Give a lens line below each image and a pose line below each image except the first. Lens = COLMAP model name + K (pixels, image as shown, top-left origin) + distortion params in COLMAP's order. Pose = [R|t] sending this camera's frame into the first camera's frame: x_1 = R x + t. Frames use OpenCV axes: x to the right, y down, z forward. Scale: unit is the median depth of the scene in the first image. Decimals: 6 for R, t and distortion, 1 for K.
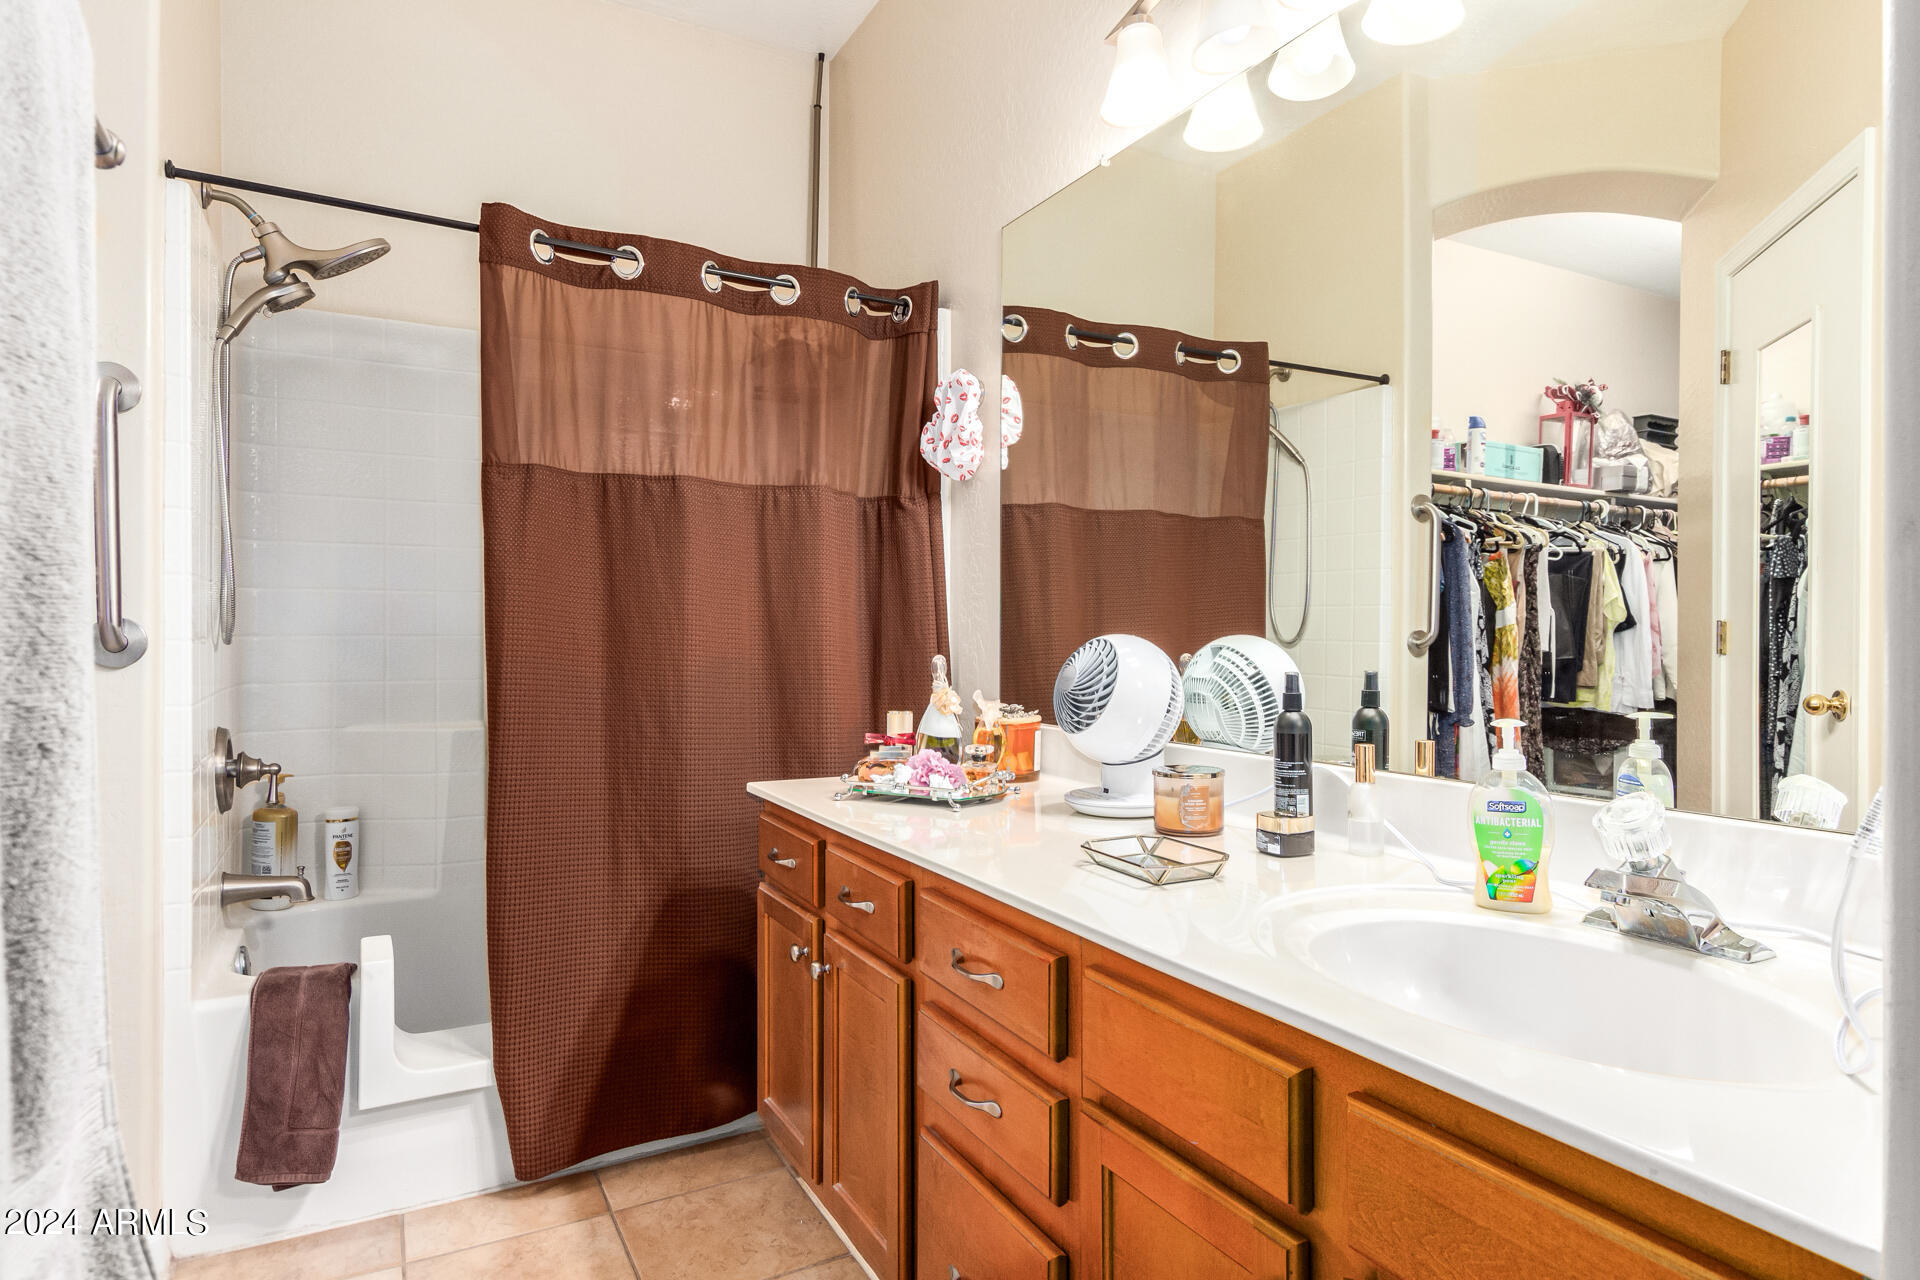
lens RADIAL K [[1044.6, 0, 960.0], [0, 1044.6, 640.0], [0, 0, 1]] dist [-0.016531, 0.000493]
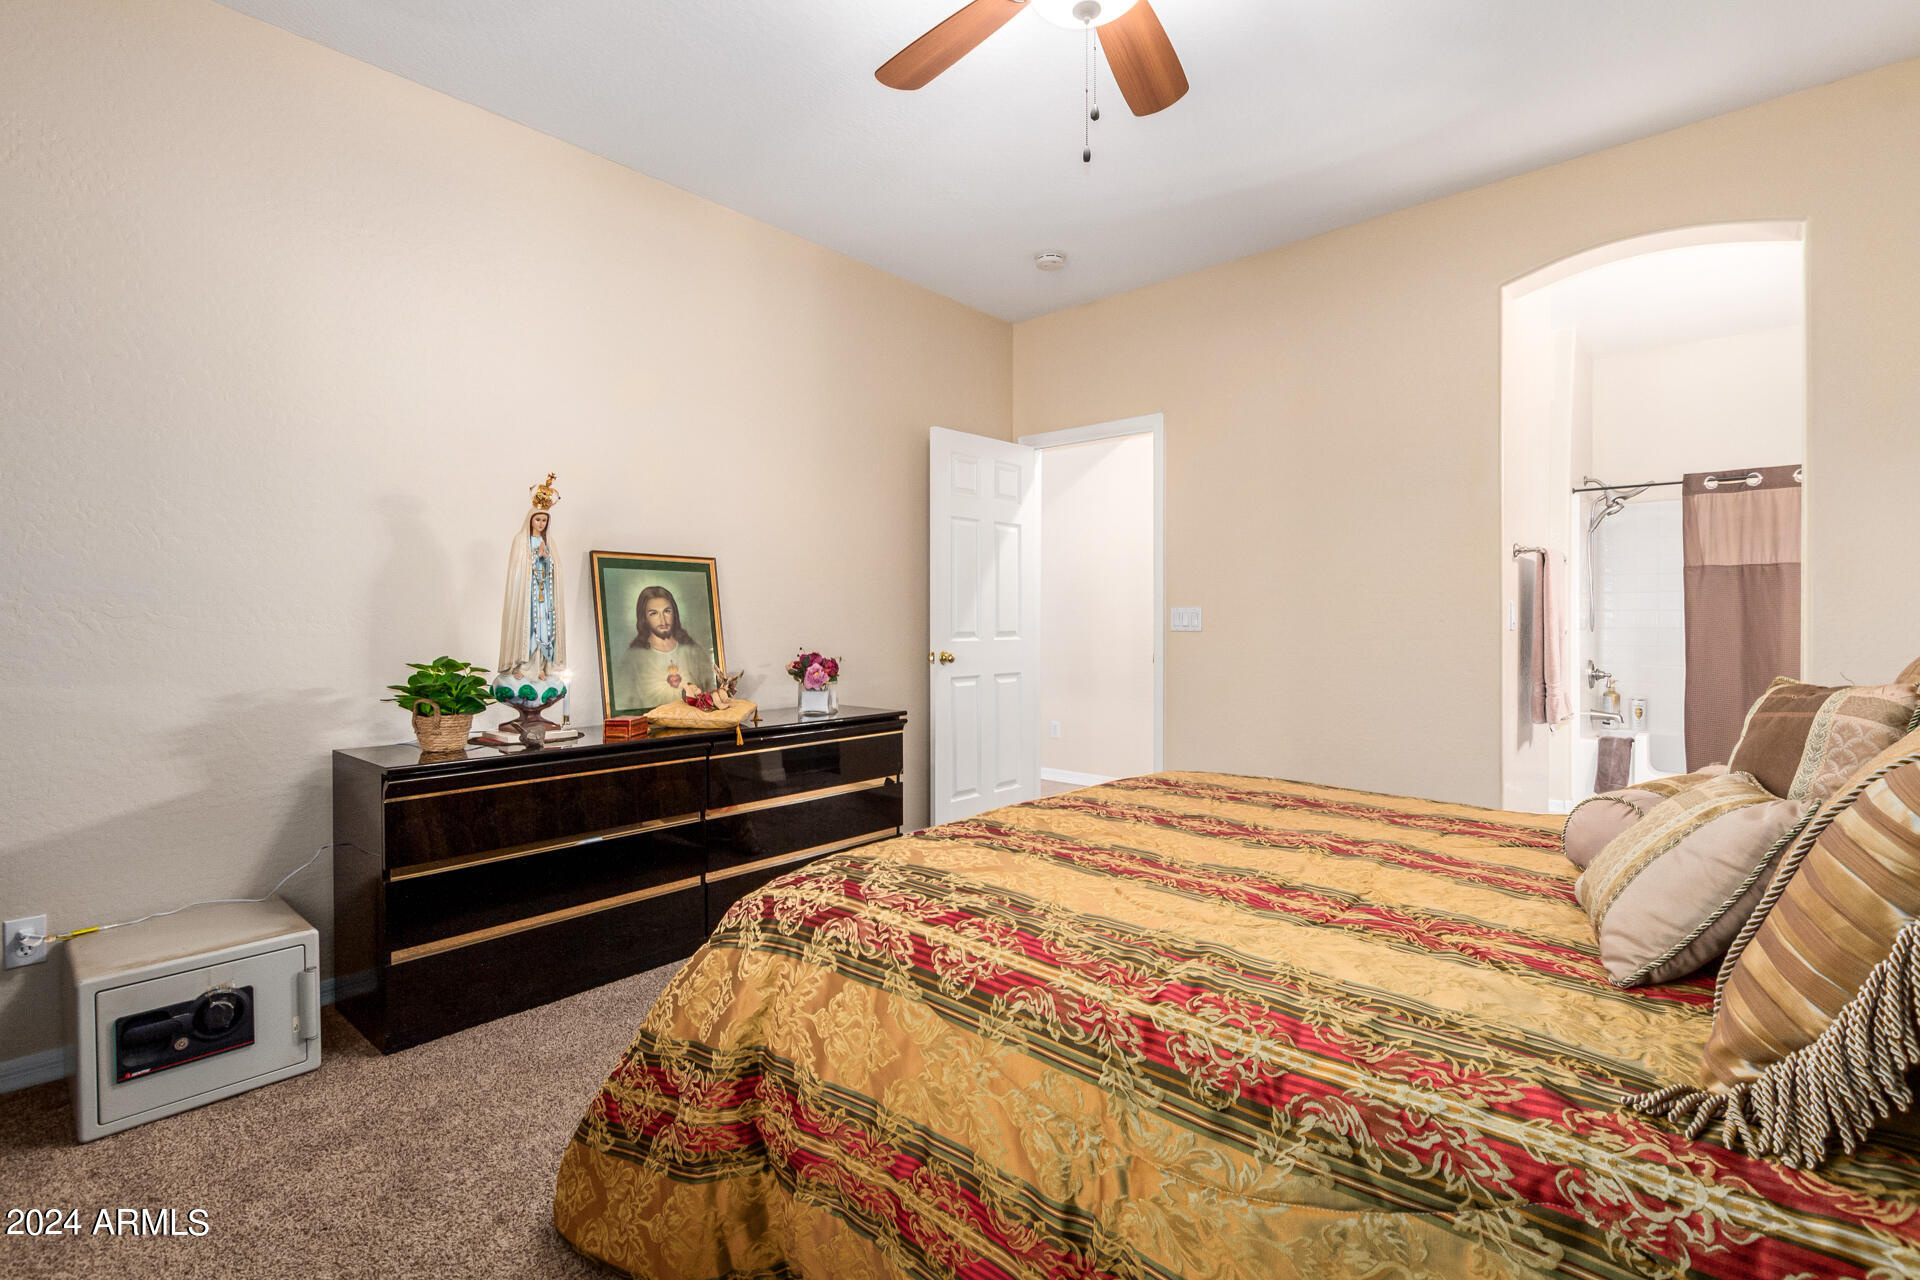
lens RADIAL K [[884.0, 0, 962.5], [0, 884.0, 629.8], [0, 0, 1]] dist [0.007109, -0.000975]
pose [[0.315246, -0.003864, -0.949002, 1.118005], [-0.002622, 0.999984, -0.004942, 0.014934], [0.949006, 0.004046, 0.315231, -1.492600]]
